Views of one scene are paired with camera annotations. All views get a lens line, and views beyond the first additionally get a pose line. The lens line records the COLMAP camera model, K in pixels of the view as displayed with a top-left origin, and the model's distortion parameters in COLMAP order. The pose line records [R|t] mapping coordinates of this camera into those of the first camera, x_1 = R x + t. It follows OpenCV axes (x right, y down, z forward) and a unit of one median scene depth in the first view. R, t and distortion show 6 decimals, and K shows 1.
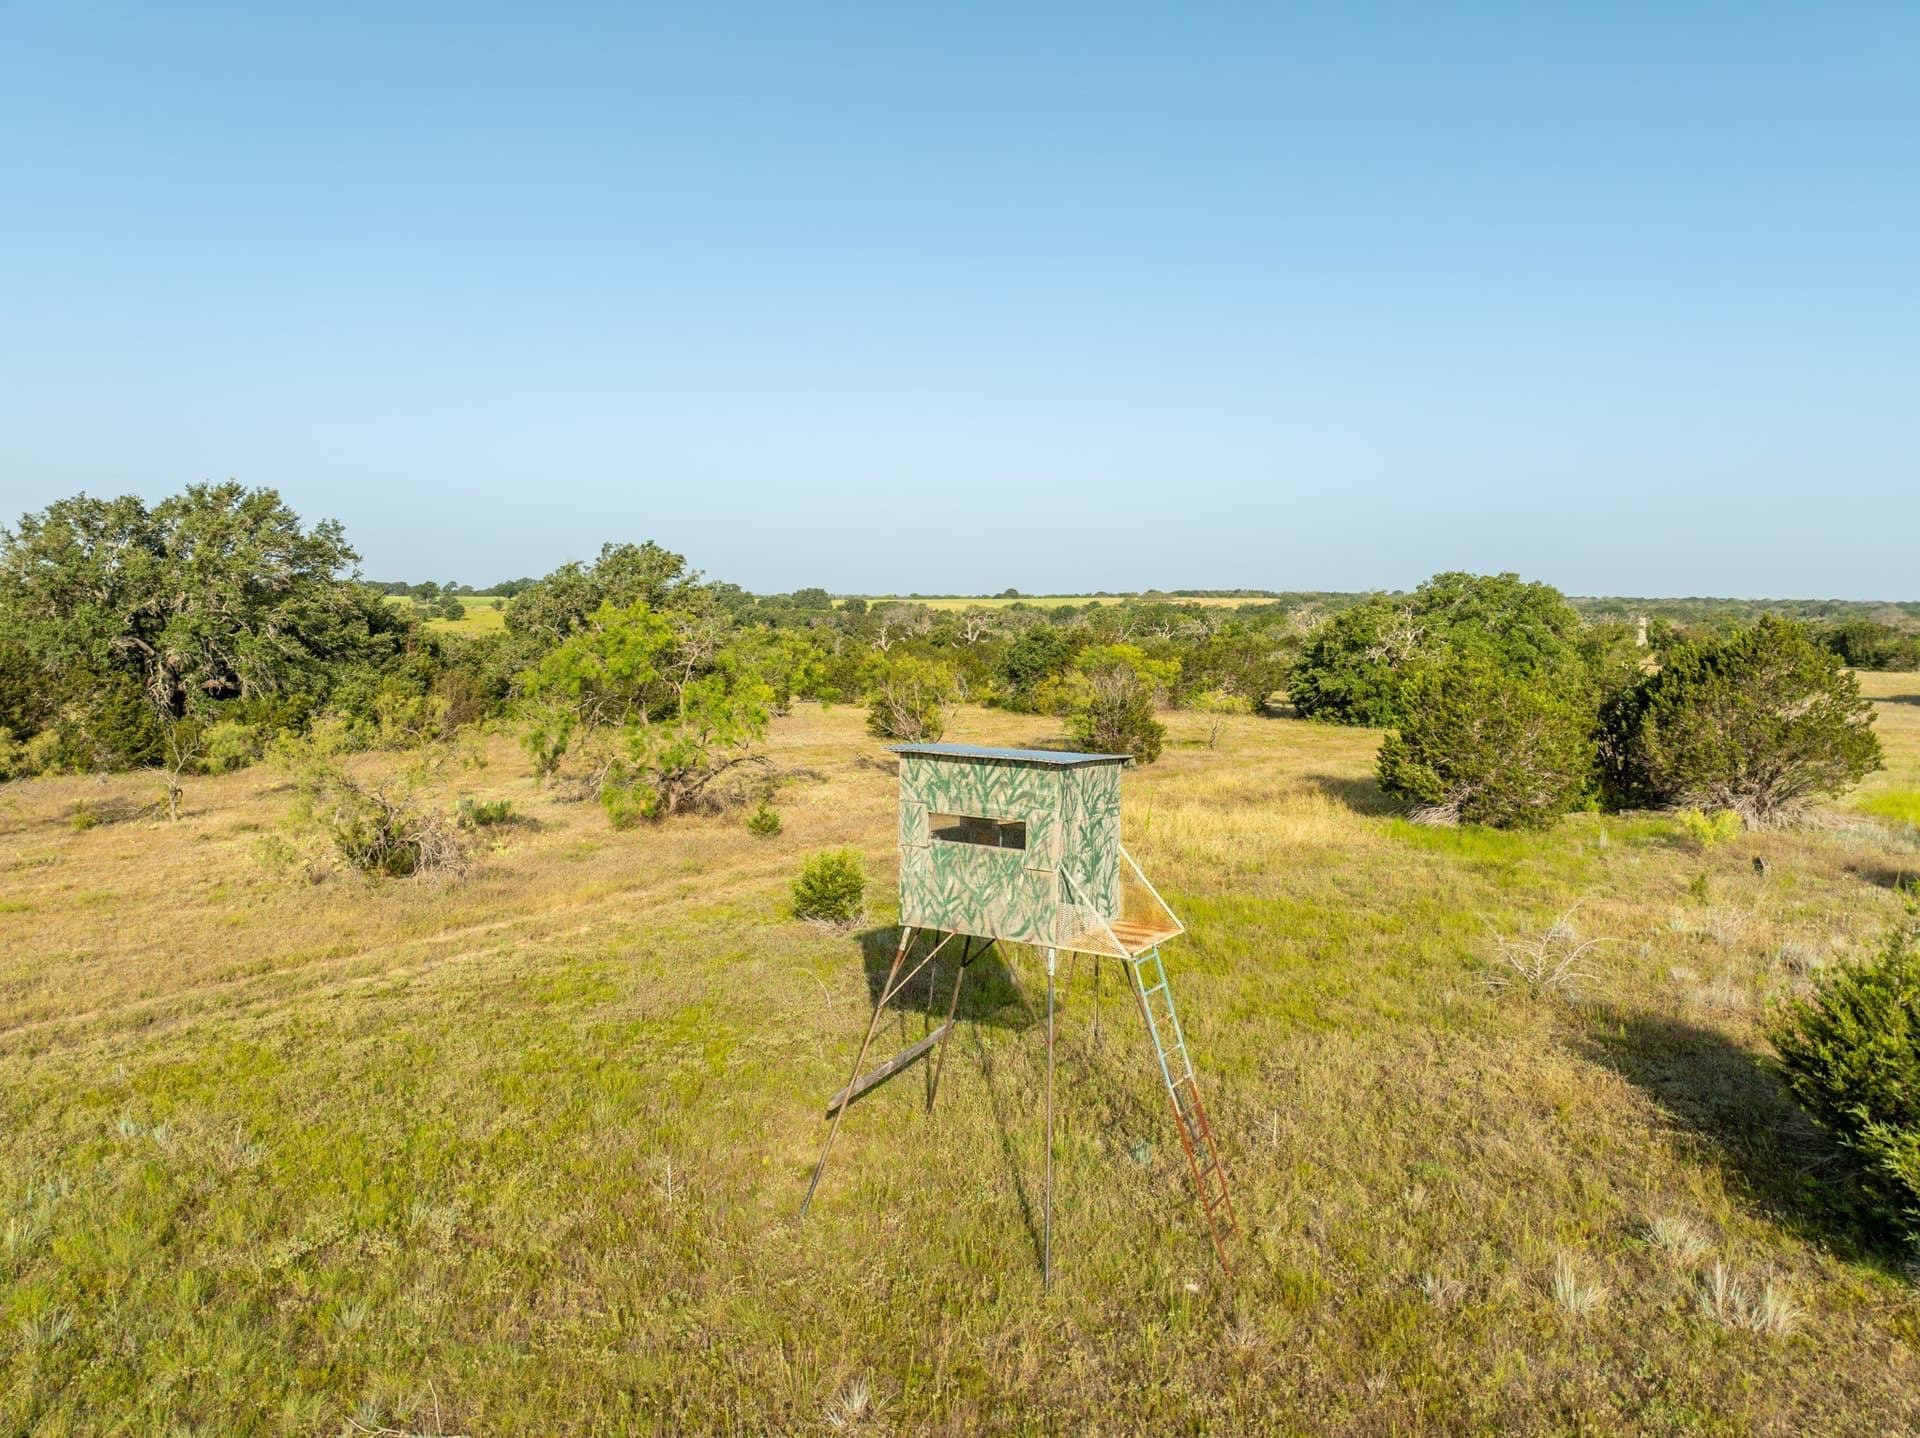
lens RADIAL K [[1372.2, 0, 962.4], [0, 1372.2, 707.7], [0, 0, 1]] dist [-0.065308, 0.041910]
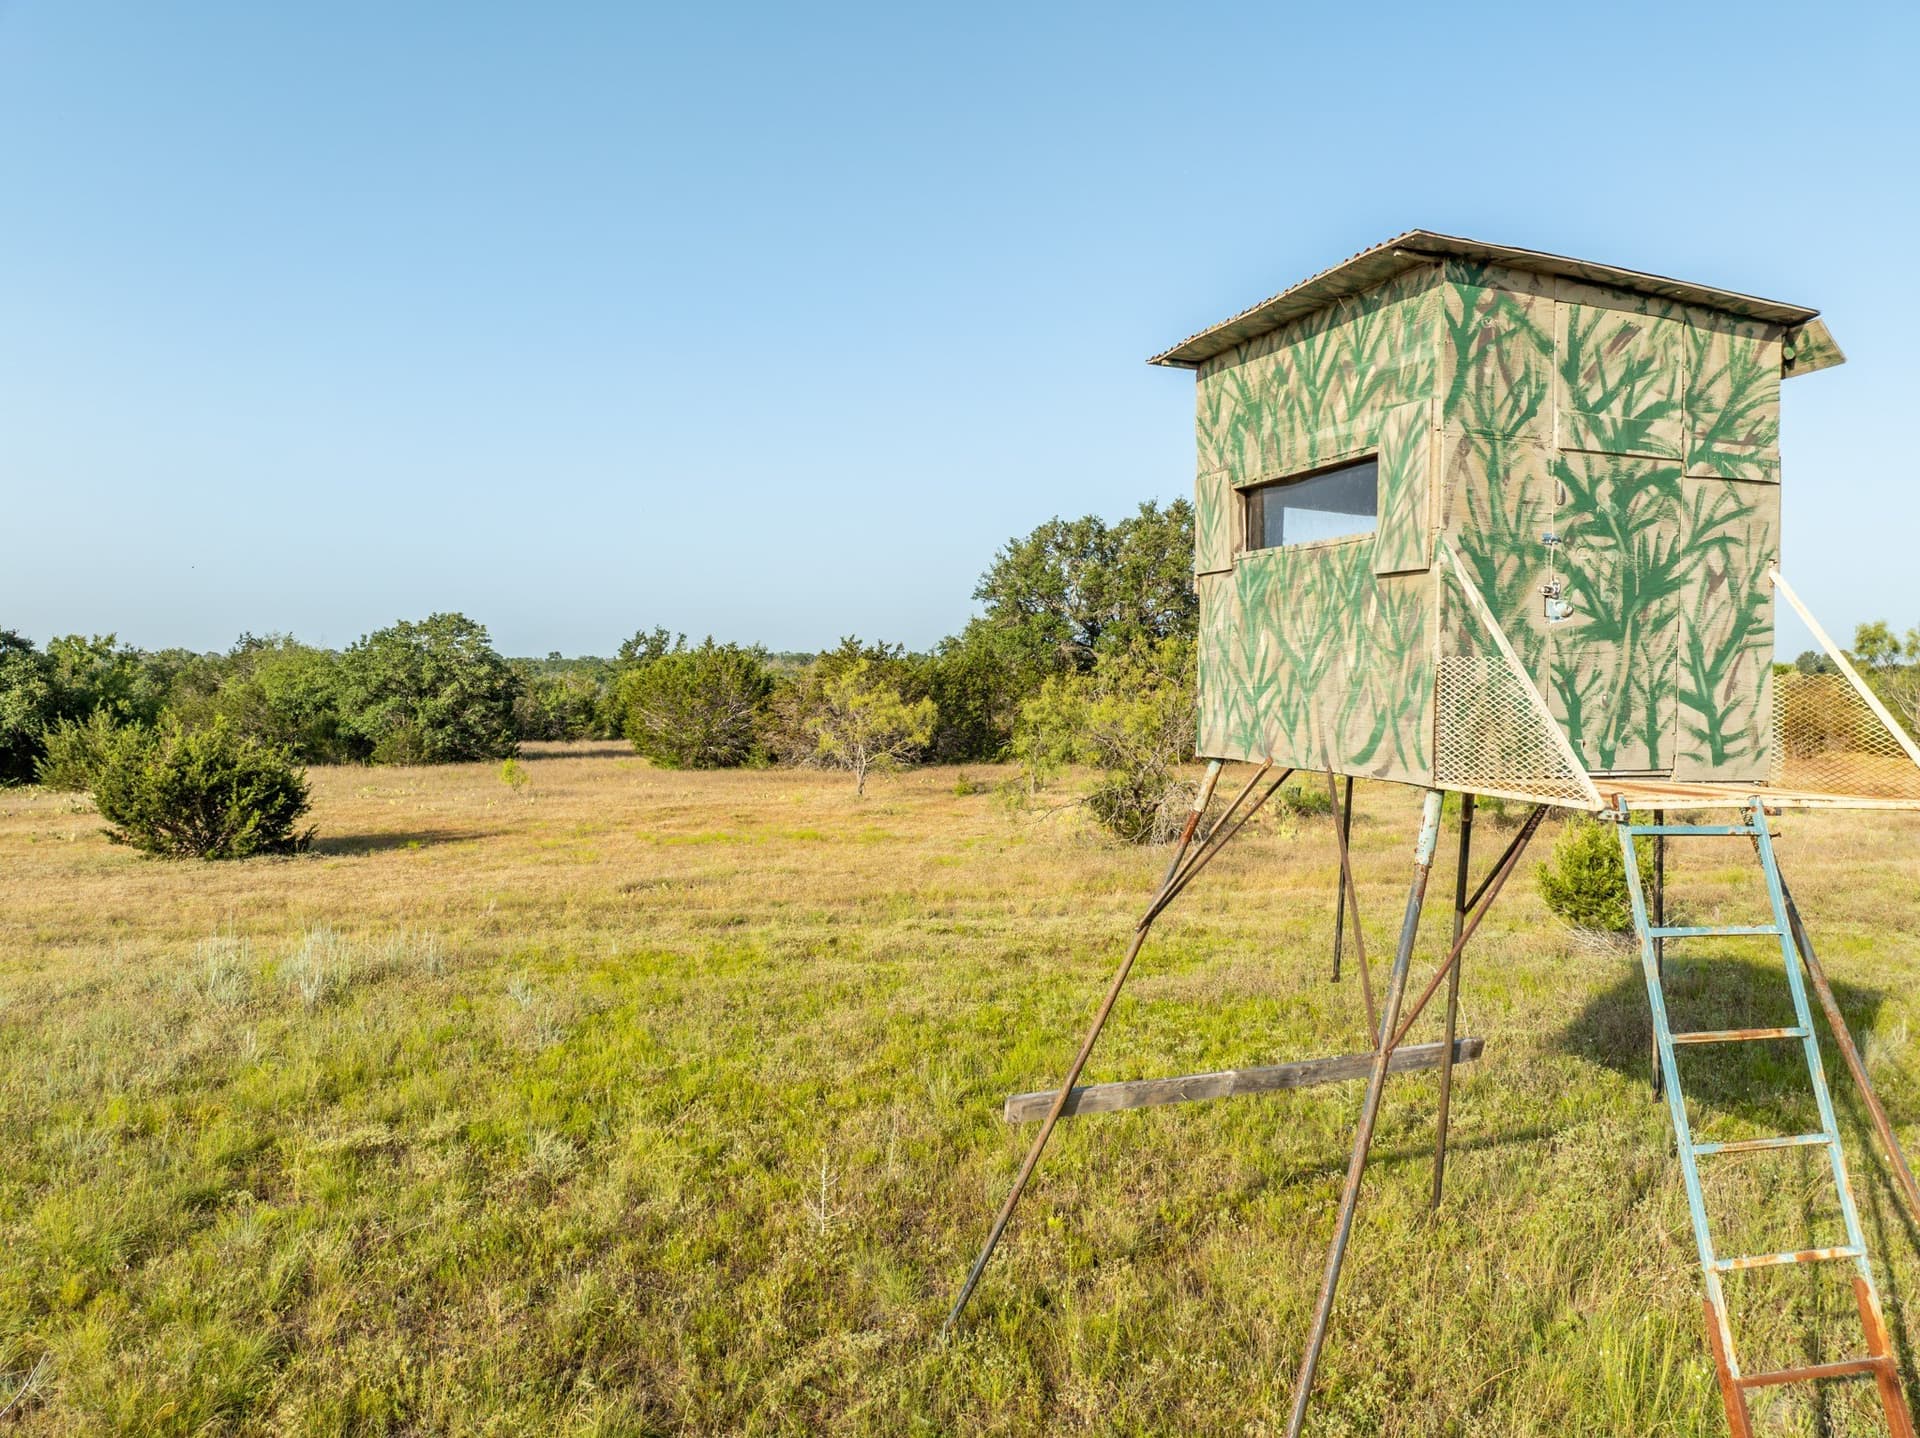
lens RADIAL K [[1372.2, 0, 957.8], [0, 1372.2, 719.9], [0, 0, 1]] dist [-0.065308, 0.041910]
pose [[0.740488, 0.017418, -0.671844, 0.207078], [-0.042183, 0.998898, -0.020597, 0.165661], [0.670744, 0.043592, 0.740407, 0.638270]]
